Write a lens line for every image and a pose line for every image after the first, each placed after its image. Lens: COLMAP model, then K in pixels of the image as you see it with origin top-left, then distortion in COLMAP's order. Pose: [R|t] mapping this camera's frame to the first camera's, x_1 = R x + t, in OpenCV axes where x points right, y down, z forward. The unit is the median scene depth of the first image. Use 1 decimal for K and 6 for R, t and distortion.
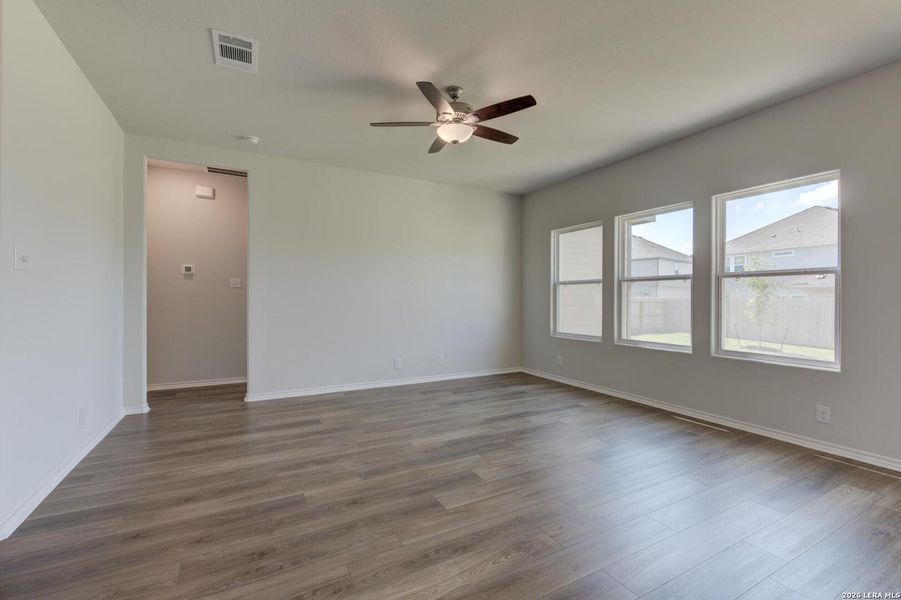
lens RADIAL K [[391.9, 0, 446.7], [0, 391.9, 298.4], [0, 0, 1]] dist [0.000667, -0.000132]
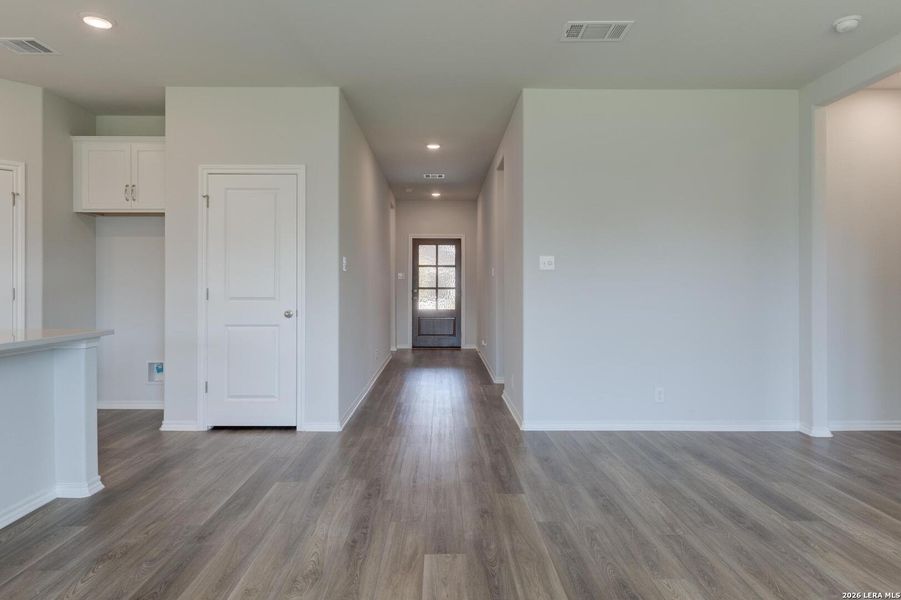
lens RADIAL K [[534.4, 0, 442.1], [0, 534.4, 285.8], [0, 0, 1]] dist [0.005901, 0.001394]
pose [[-0.472568, -0.007405, -0.881263, 0.772635], [-0.003768, 0.999973, -0.006382, 0.002765], [0.881286, 0.000305, -0.472583, 1.269141]]
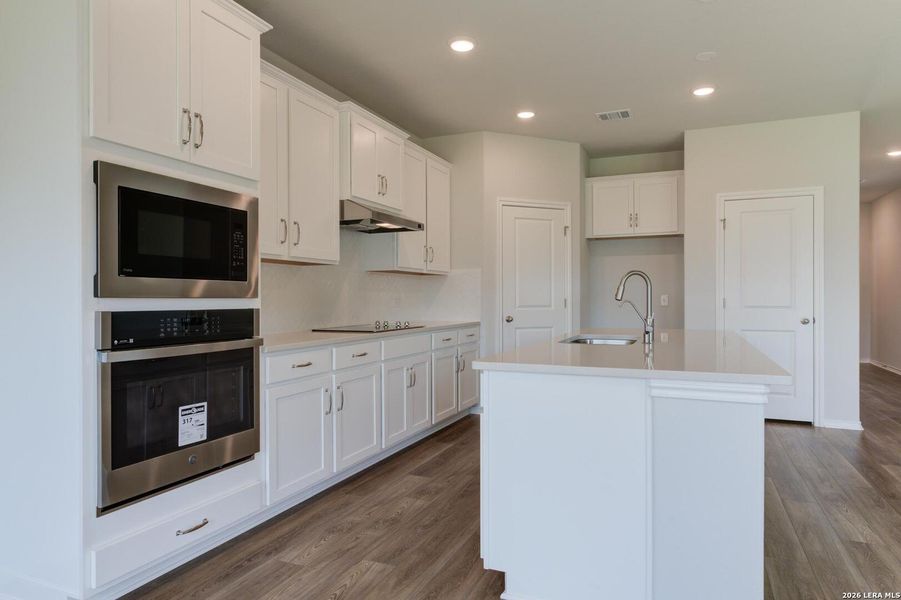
lens RADIAL K [[545.0, 0, 465.7], [0, 545.0, 298.2], [0, 0, 1]] dist [0.003629, 0.001004]
pose [[-0.776520, -0.002564, -0.630087, 1.635879], [-0.001546, 0.999996, -0.002163, 0.008065], [0.630091, -0.000706, -0.776521, 0.792025]]
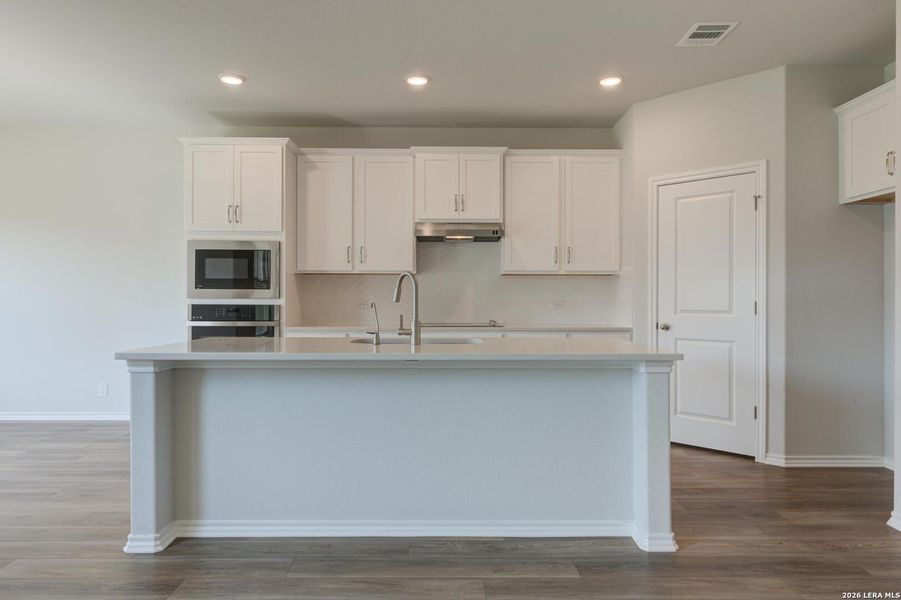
lens RADIAL K [[564.7, 0, 450.5], [0, 564.7, 300.0], [0, 0, 1]] dist [0.005490, 0.002774]
pose [[-0.884107, -0.007431, 0.467225, -0.035431], [-0.006640, 0.999972, 0.003340, 0.000659], [-0.467237, -0.000150, -0.884132, 1.116973]]
